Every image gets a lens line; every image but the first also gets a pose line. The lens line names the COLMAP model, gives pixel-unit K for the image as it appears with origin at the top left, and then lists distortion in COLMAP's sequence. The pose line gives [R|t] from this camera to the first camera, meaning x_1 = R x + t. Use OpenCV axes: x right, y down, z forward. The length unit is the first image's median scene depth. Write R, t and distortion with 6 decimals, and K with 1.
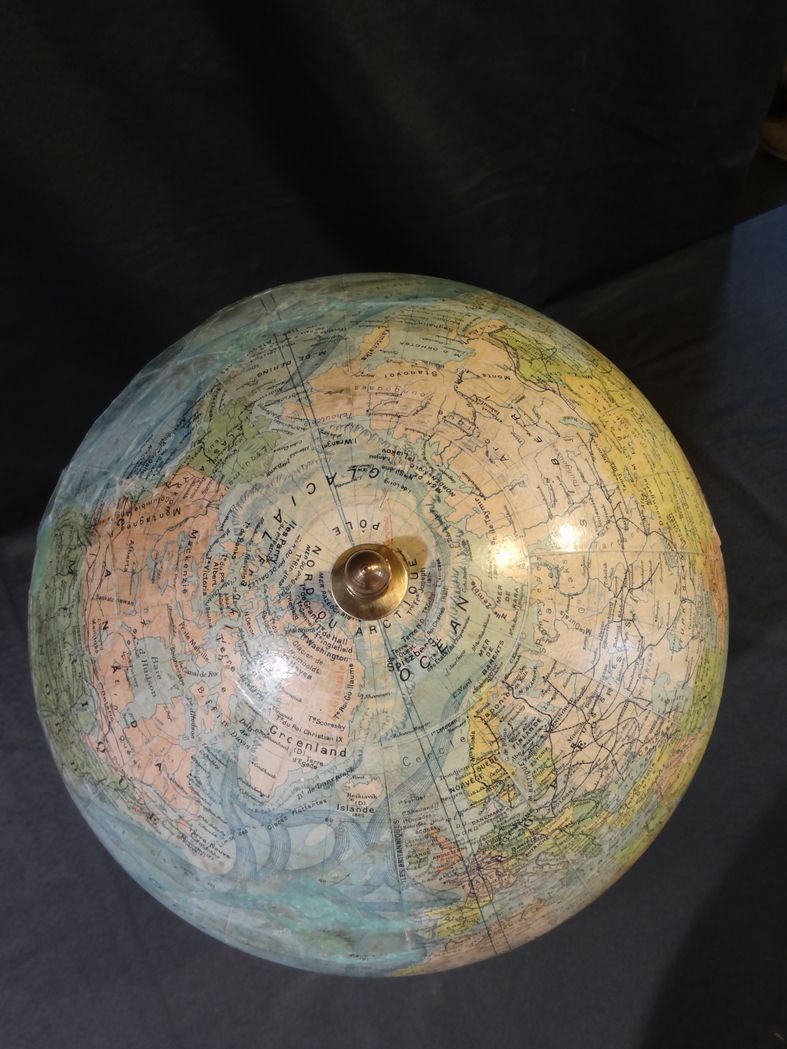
lens RADIAL K [[905.8, 0, 393.5], [0, 905.8, 524.5], [0, 0, 1]] dist [0.000766, 0.000367]
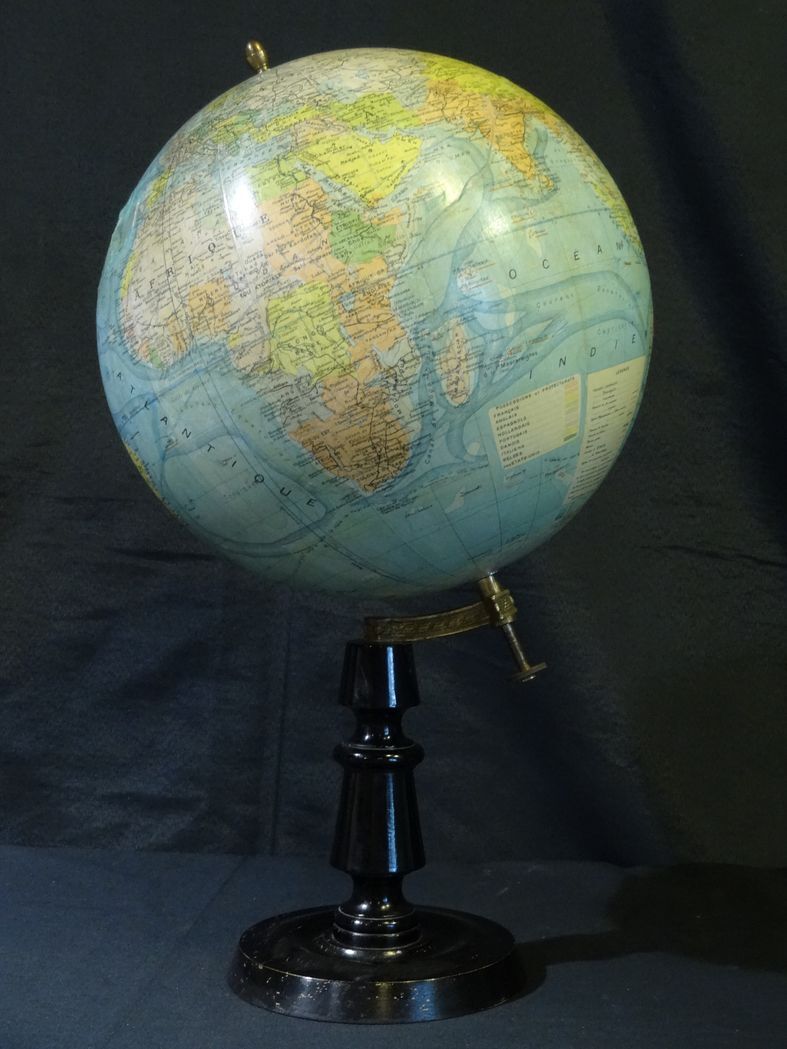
lens RADIAL K [[1786.7, 0, 393.5], [0, 1786.7, 524.5], [0, 0, 1]] dist [-0.011727, 0.073931]
pose [[0.505010, -0.219995, -0.834606, 2.684535], [-0.696027, 0.468018, -0.544523, 2.084577], [0.510403, 0.855898, 0.083232, 1.458789]]
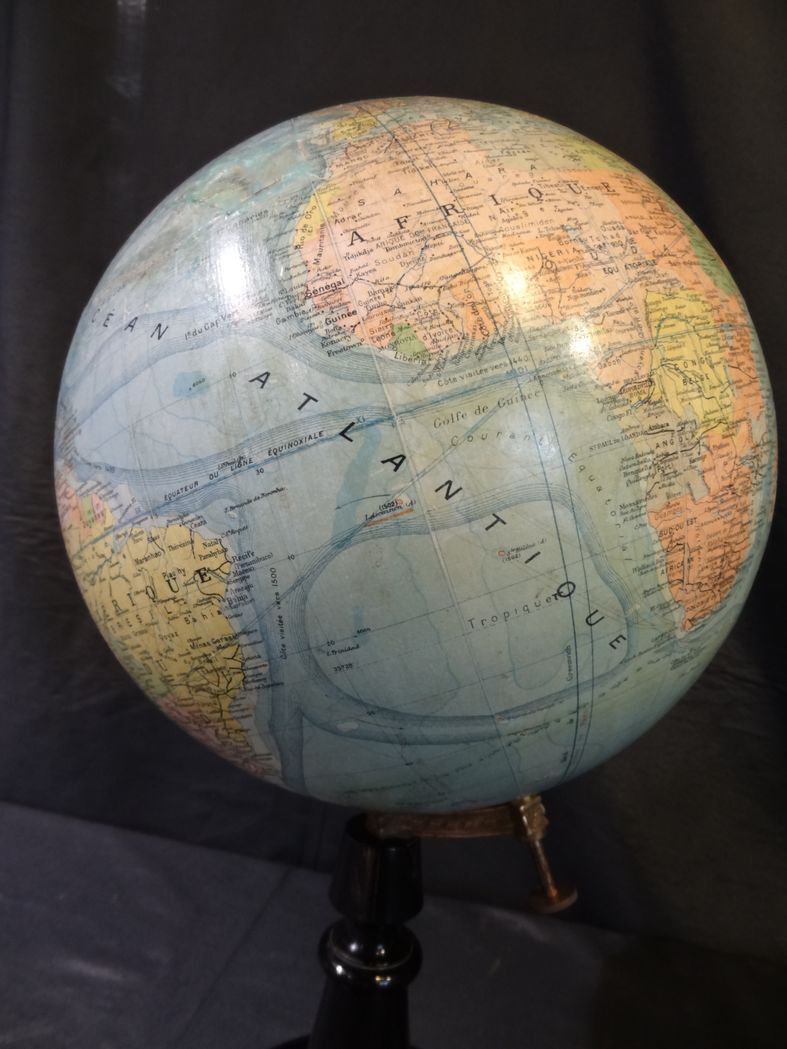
lens RADIAL K [[748.0, 0, 393.5], [0, 748.0, 524.5], [0, 0, 1]] dist [-0.000942, 0.000397]
pose [[0.939920, -0.302236, -0.158759, 0.111938], [-0.110825, 0.169725, -0.979240, 1.285599], [0.322907, 0.938001, 0.126033, 1.330760]]
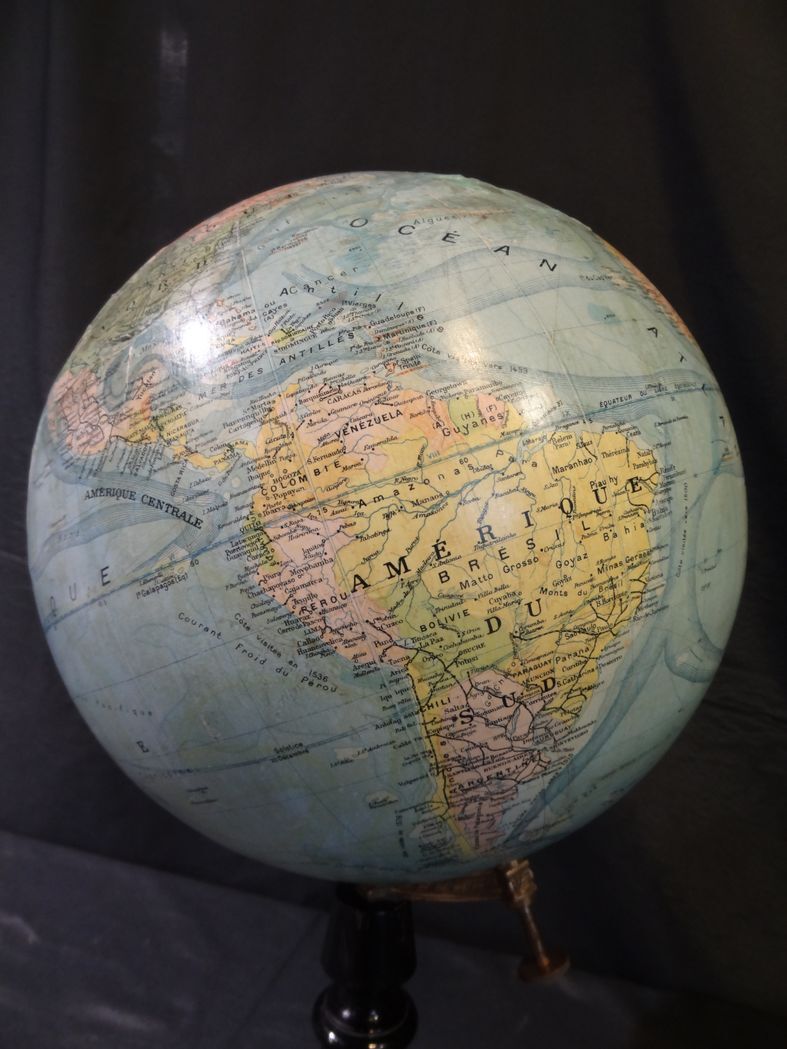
lens RADIAL K [[748.0, 0, 393.5], [0, 748.0, 524.5], [0, 0, 1]] dist [-0.000942, 0.000397]
pose [[0.631393, -0.152371, 0.760346, -0.898214], [0.744199, -0.156544, -0.649355, 0.891510], [0.217970, 0.975847, 0.014554, 1.385247]]
